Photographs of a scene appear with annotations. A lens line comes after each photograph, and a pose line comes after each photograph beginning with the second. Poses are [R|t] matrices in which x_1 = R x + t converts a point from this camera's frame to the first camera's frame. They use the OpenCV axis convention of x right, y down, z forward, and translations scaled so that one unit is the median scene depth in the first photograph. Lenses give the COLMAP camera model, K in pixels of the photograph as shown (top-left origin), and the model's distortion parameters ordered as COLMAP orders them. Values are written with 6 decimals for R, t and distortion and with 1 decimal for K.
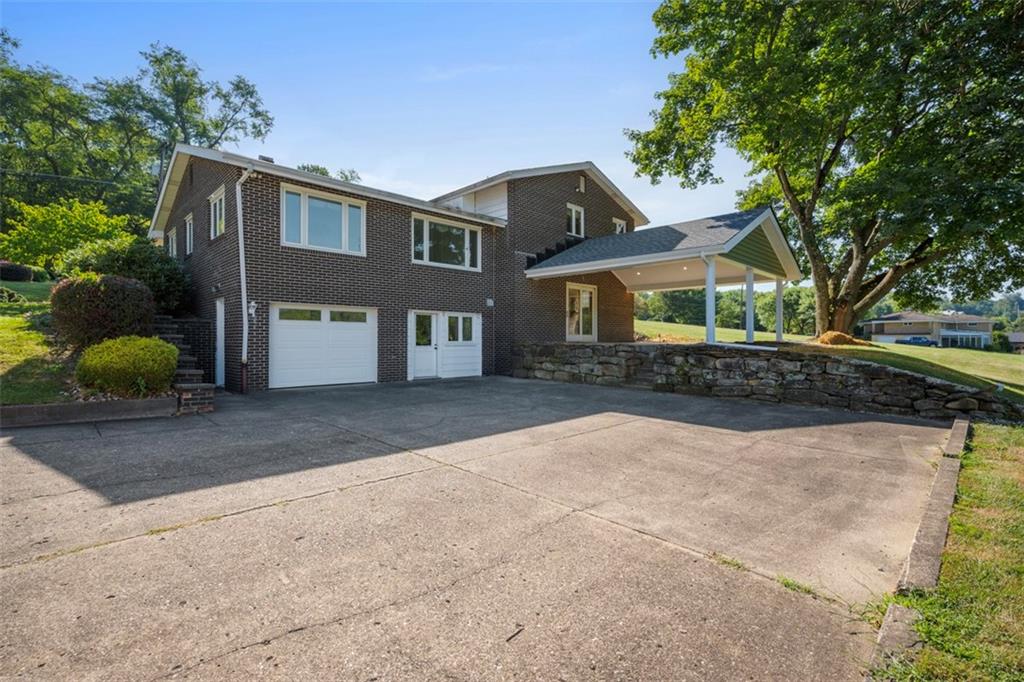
lens RADIAL K [[465.3, 0, 513.4], [0, 465.3, 340.0], [0, 0, 1]] dist [0.000675, -0.000174]
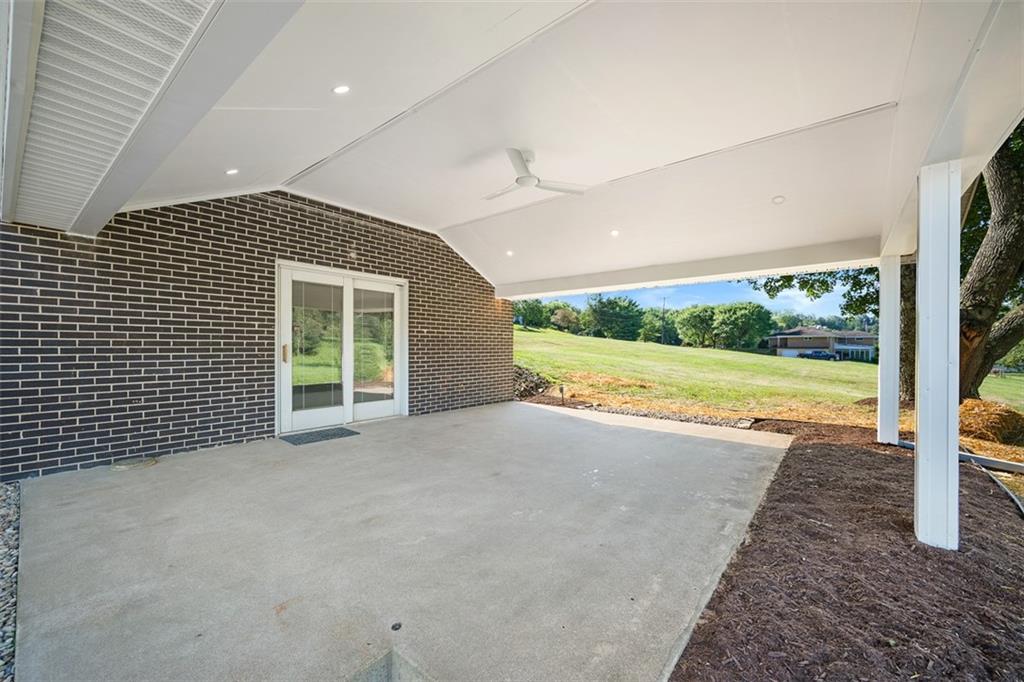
lens RADIAL K [[396.3, 0, 509.8], [0, 396.3, 347.6], [0, 0, 1]] dist [-0.001429, -0.000428]
pose [[0.995029, 0.001264, 0.099573, 0.050860], [-0.001182, 0.999999, -0.000891, -0.012205], [-0.099574, 0.000769, 0.995030, 0.139539]]
